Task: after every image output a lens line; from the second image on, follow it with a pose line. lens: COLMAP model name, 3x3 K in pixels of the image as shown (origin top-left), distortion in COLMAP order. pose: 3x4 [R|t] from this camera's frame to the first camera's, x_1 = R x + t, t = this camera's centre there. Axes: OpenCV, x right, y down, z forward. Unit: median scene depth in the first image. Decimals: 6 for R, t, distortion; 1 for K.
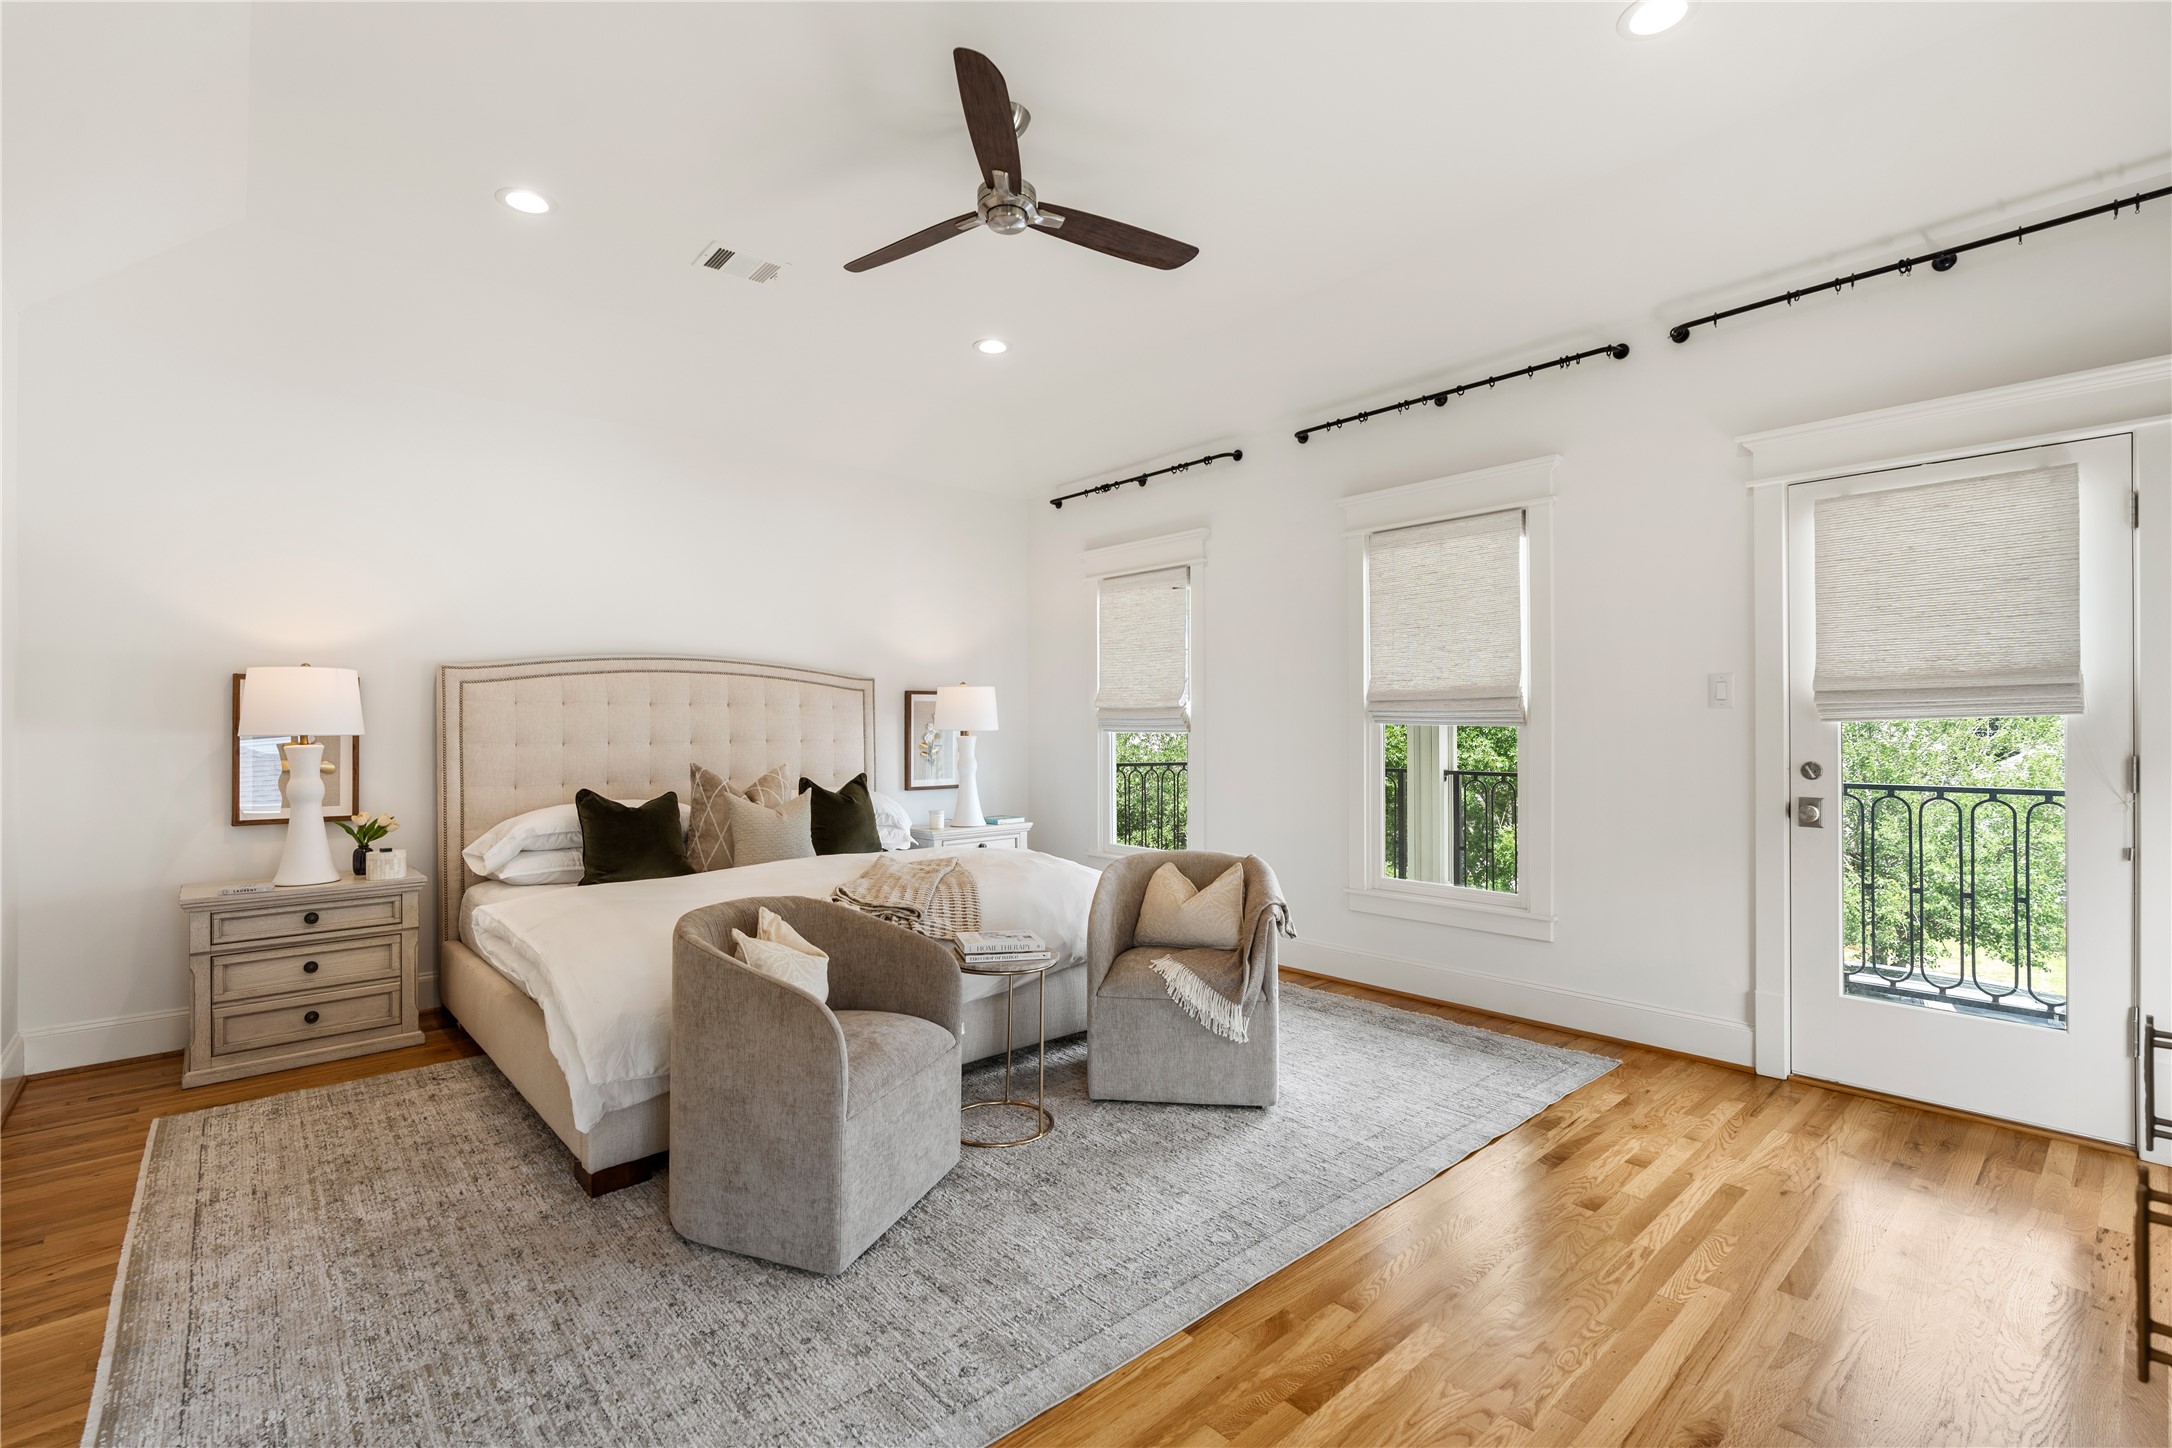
lens RADIAL K [[971.3, 0, 1083.6], [0, 971.3, 728.6], [0, 0, 1]] dist [-0.009176, 0.003062]
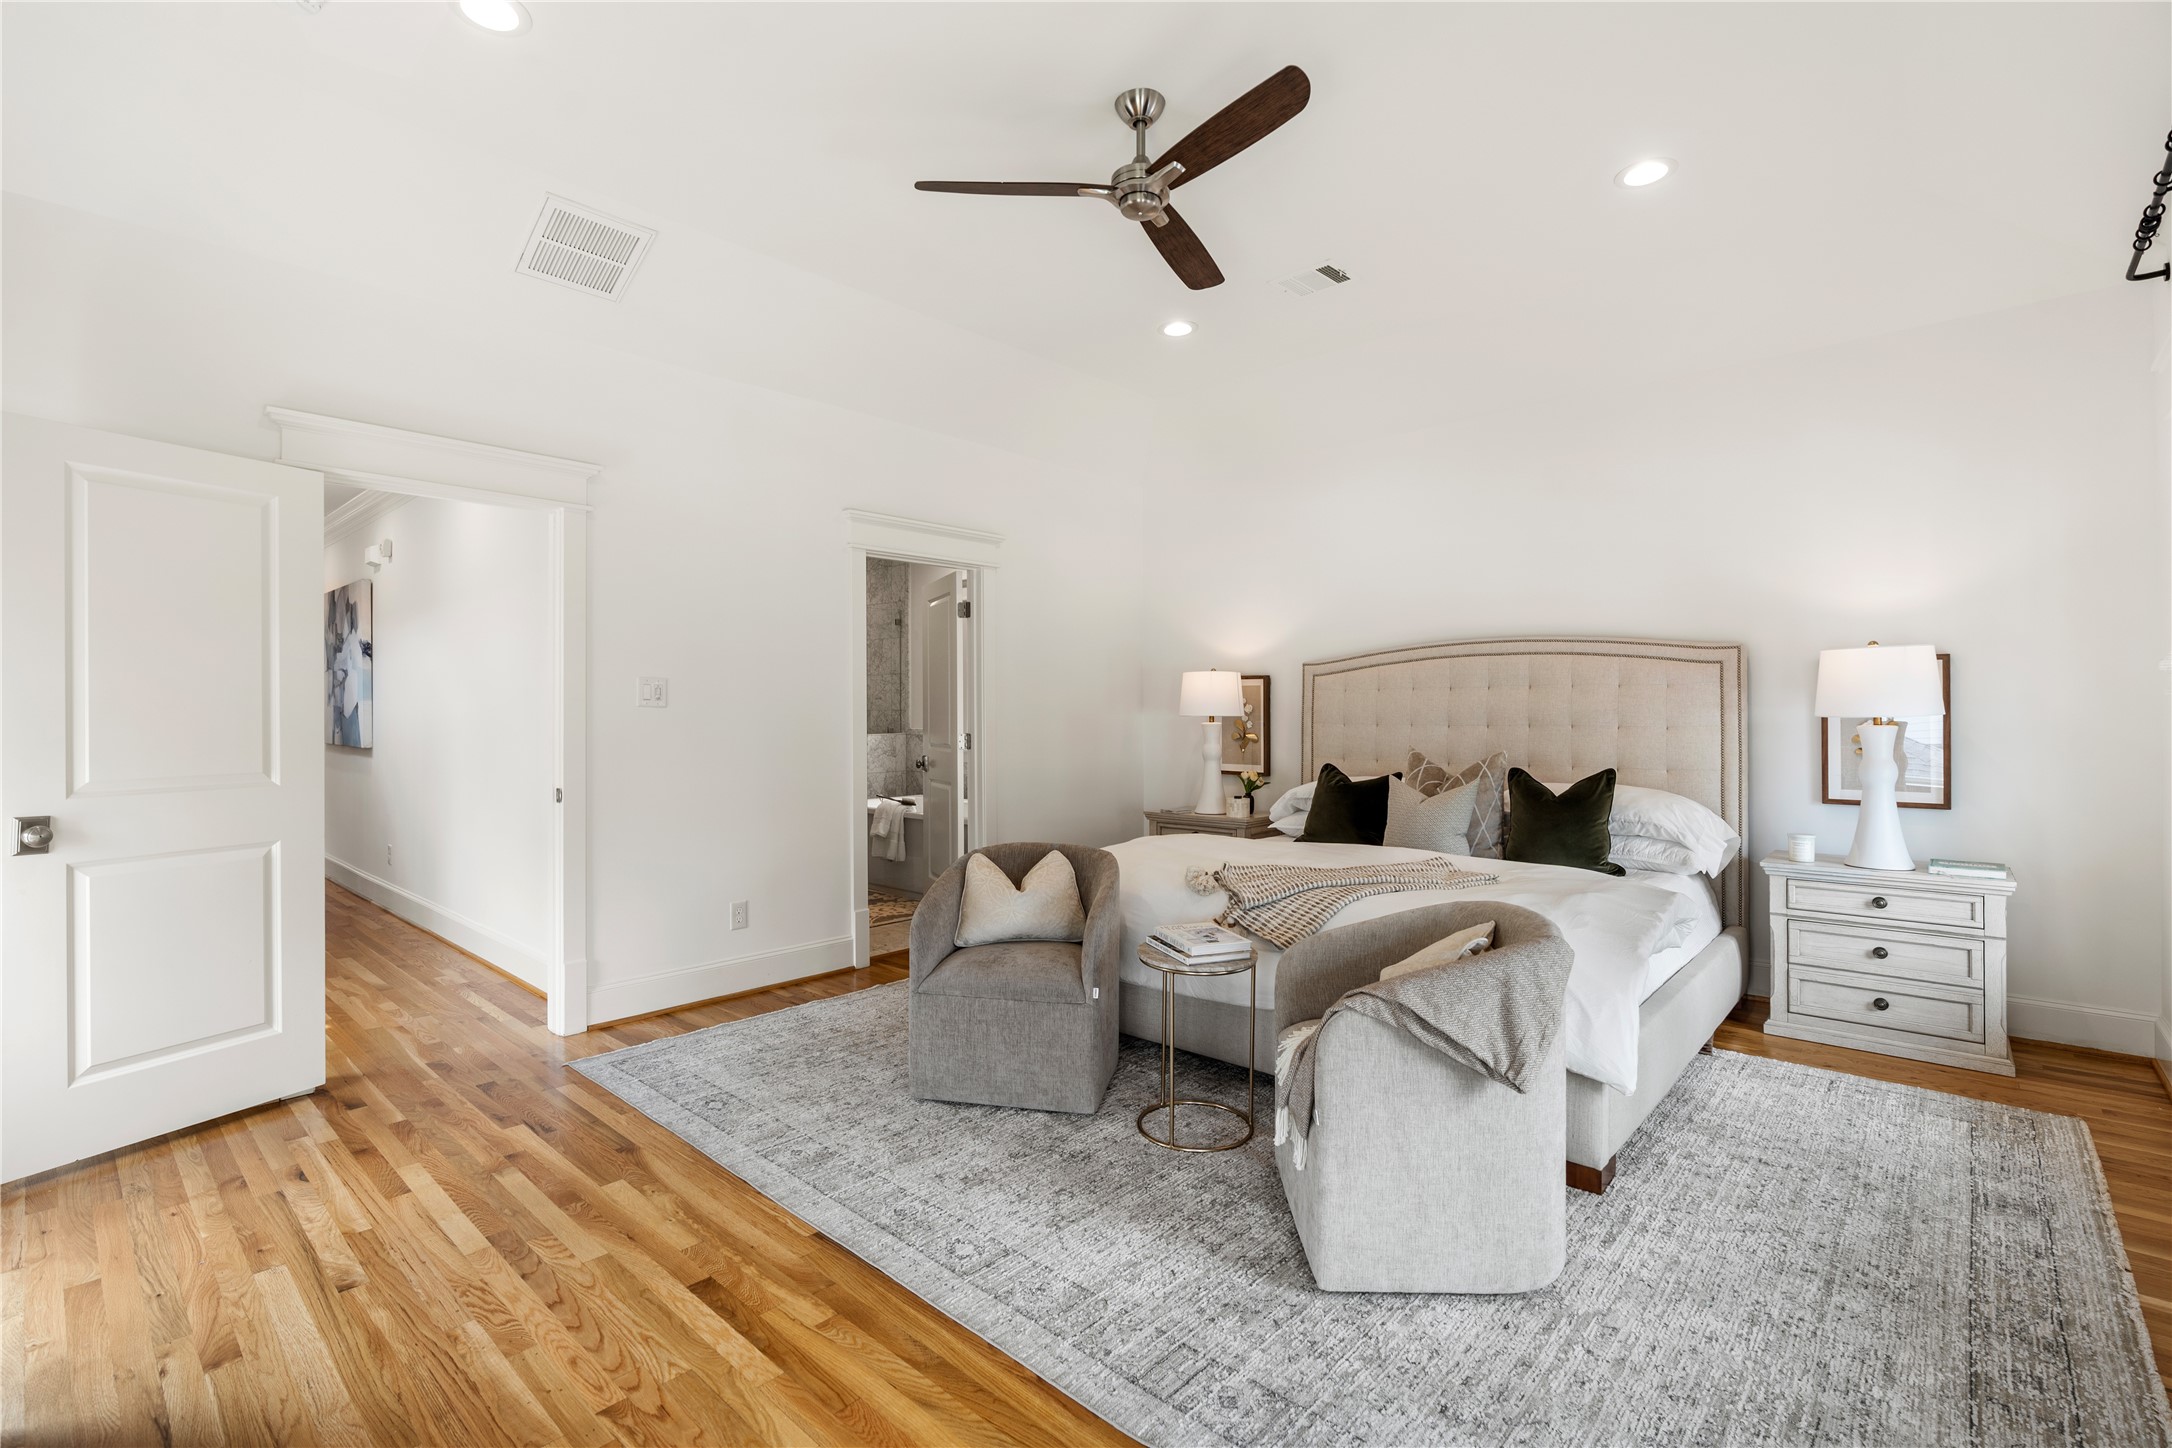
lens RADIAL K [[971.3, 0, 1074.6], [0, 971.3, 708.0], [0, 0, 1]] dist [-0.009176, 0.003062]
pose [[0.099526, 0.000146, -0.995035, 0.531822], [-0.000935, 1.000000, 0.000053, -0.003875], [0.995035, 0.000925, 0.099526, 0.489137]]
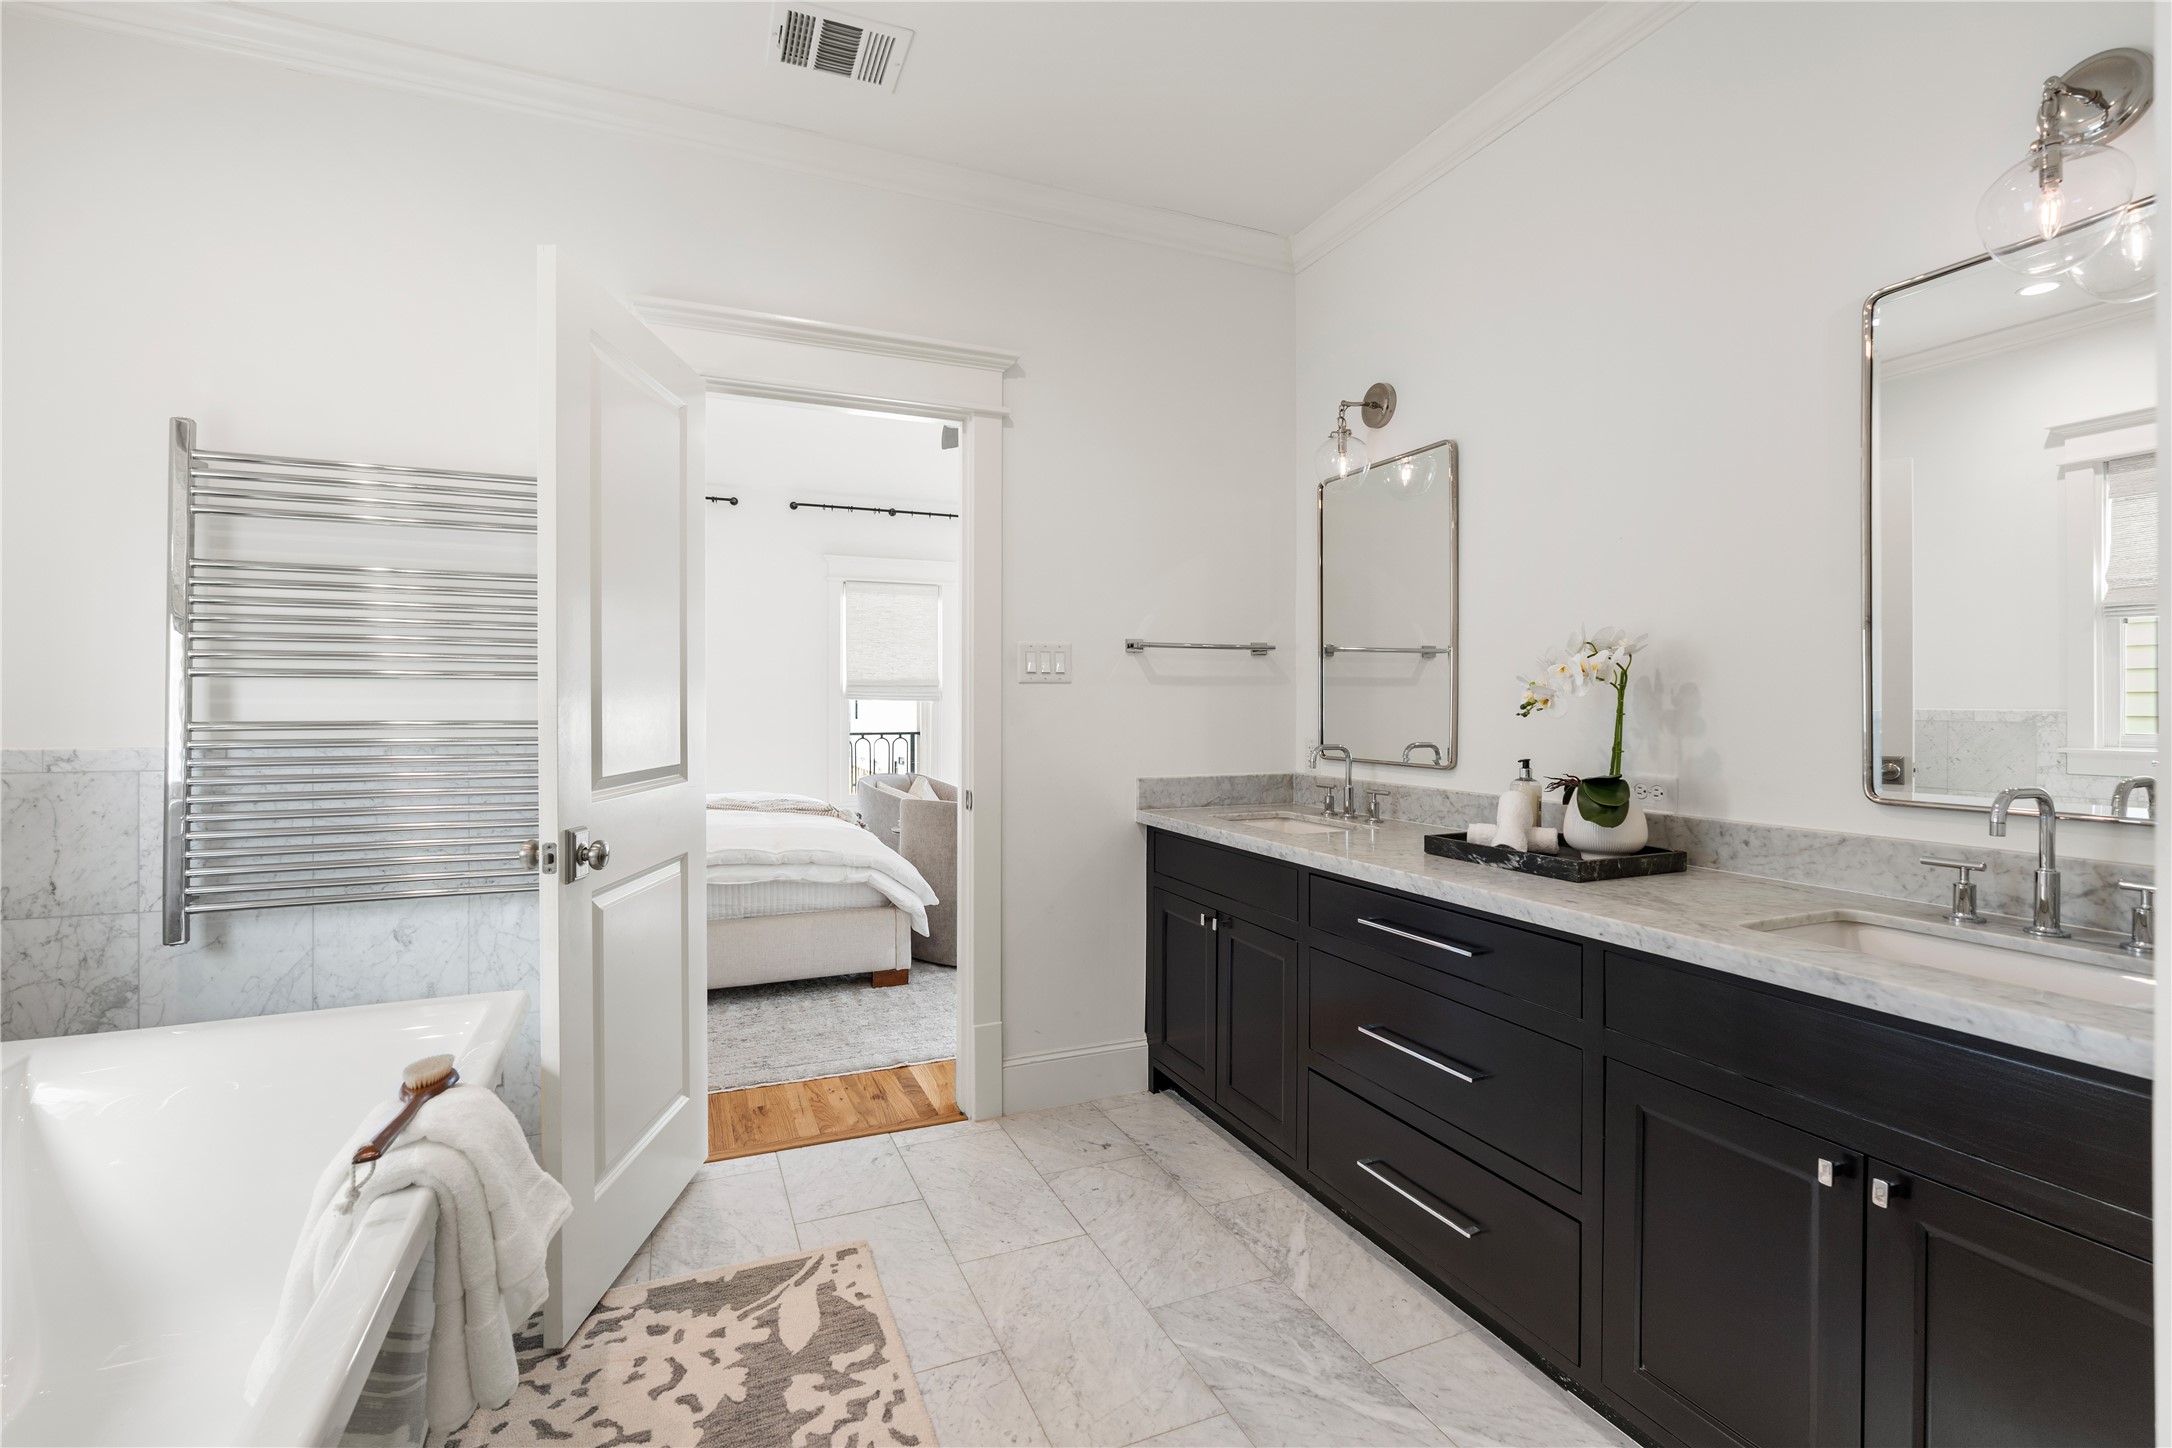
lens RADIAL K [[971.3, 0, 1083.4], [0, 971.3, 713.3], [0, 0, 1]] dist [-0.009176, 0.003062]
pose [[0.323345, -0.004662, 0.946270, -6.088929], [0.003150, 0.999988, 0.003850, 0.073179], [-0.946276, 0.001736, 0.323356, 0.600477]]
